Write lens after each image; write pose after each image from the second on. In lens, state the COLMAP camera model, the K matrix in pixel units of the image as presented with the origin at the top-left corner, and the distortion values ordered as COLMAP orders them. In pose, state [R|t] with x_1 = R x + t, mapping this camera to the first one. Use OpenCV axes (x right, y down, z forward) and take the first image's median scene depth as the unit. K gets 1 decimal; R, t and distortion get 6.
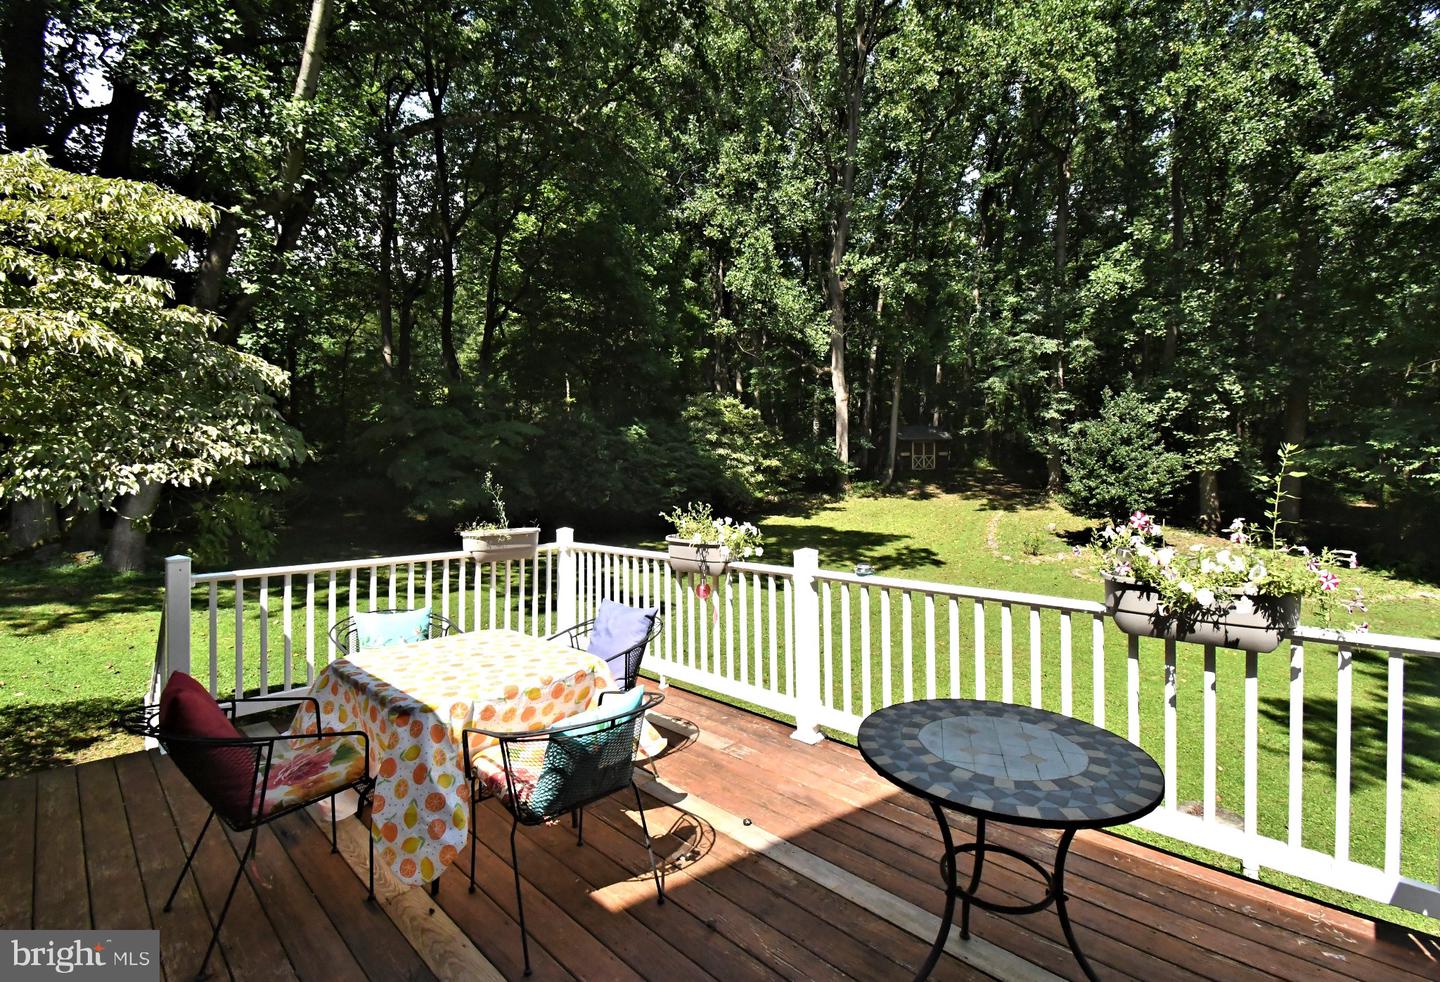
lens RADIAL K [[644.1, 0, 720.7], [0, 644.1, 506.4], [0, 0, 1]] dist [0.001769, -0.000549]
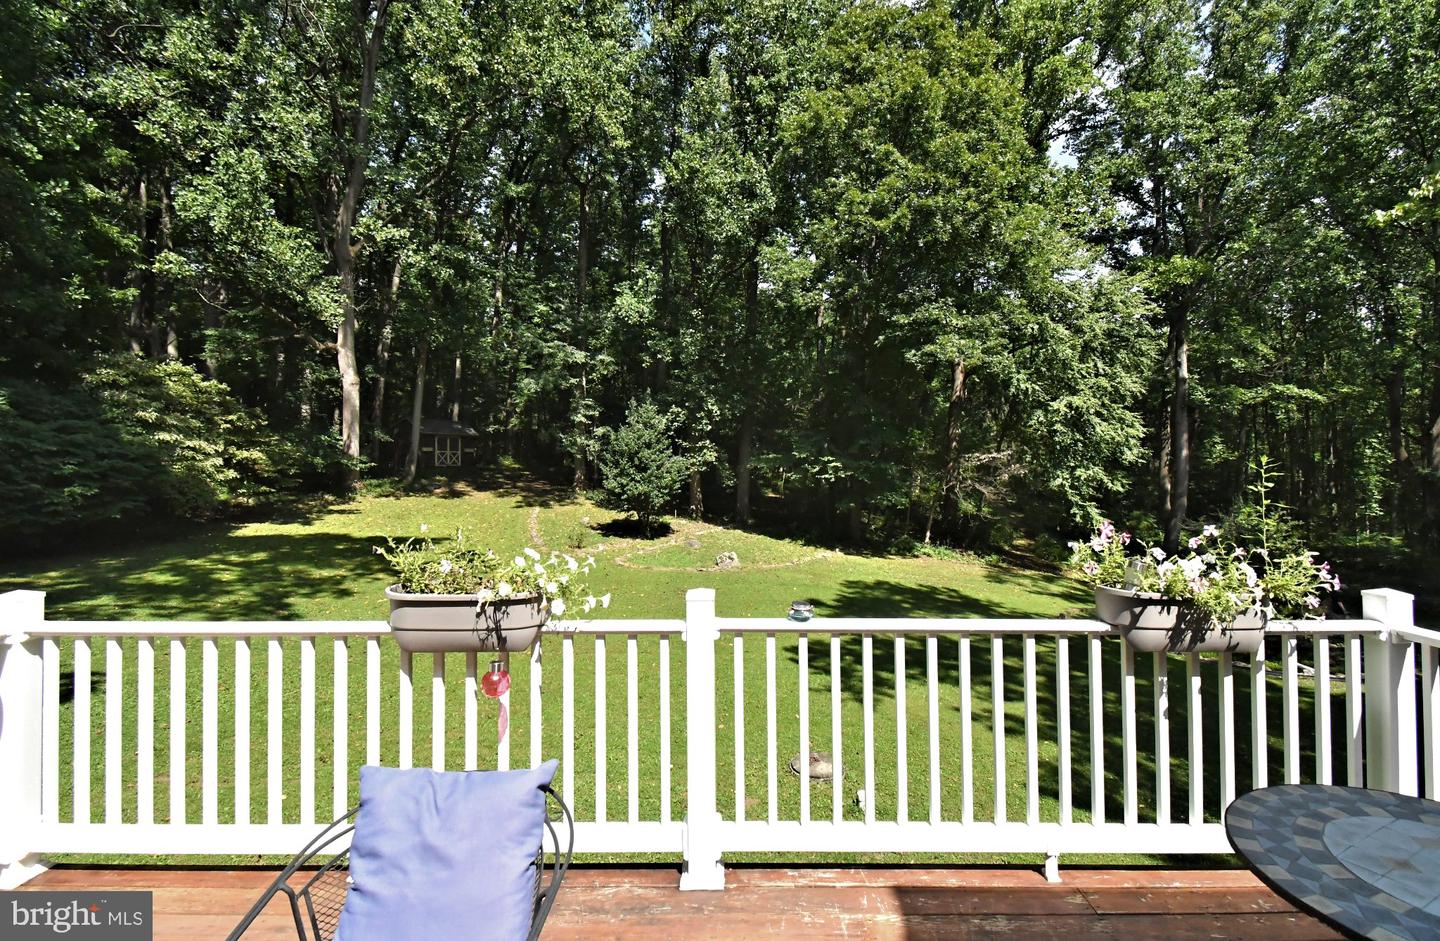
lens RADIAL K [[608.7, 0, 720.0], [0, 608.7, 470.5], [0, 0, 1]] dist [0.044677, -0.027144]
pose [[0.705200, 0.010442, 0.708931, -0.053568], [0.025200, 0.998891, -0.039780, -0.005646], [-0.708560, 0.045918, 0.704155, 0.093090]]
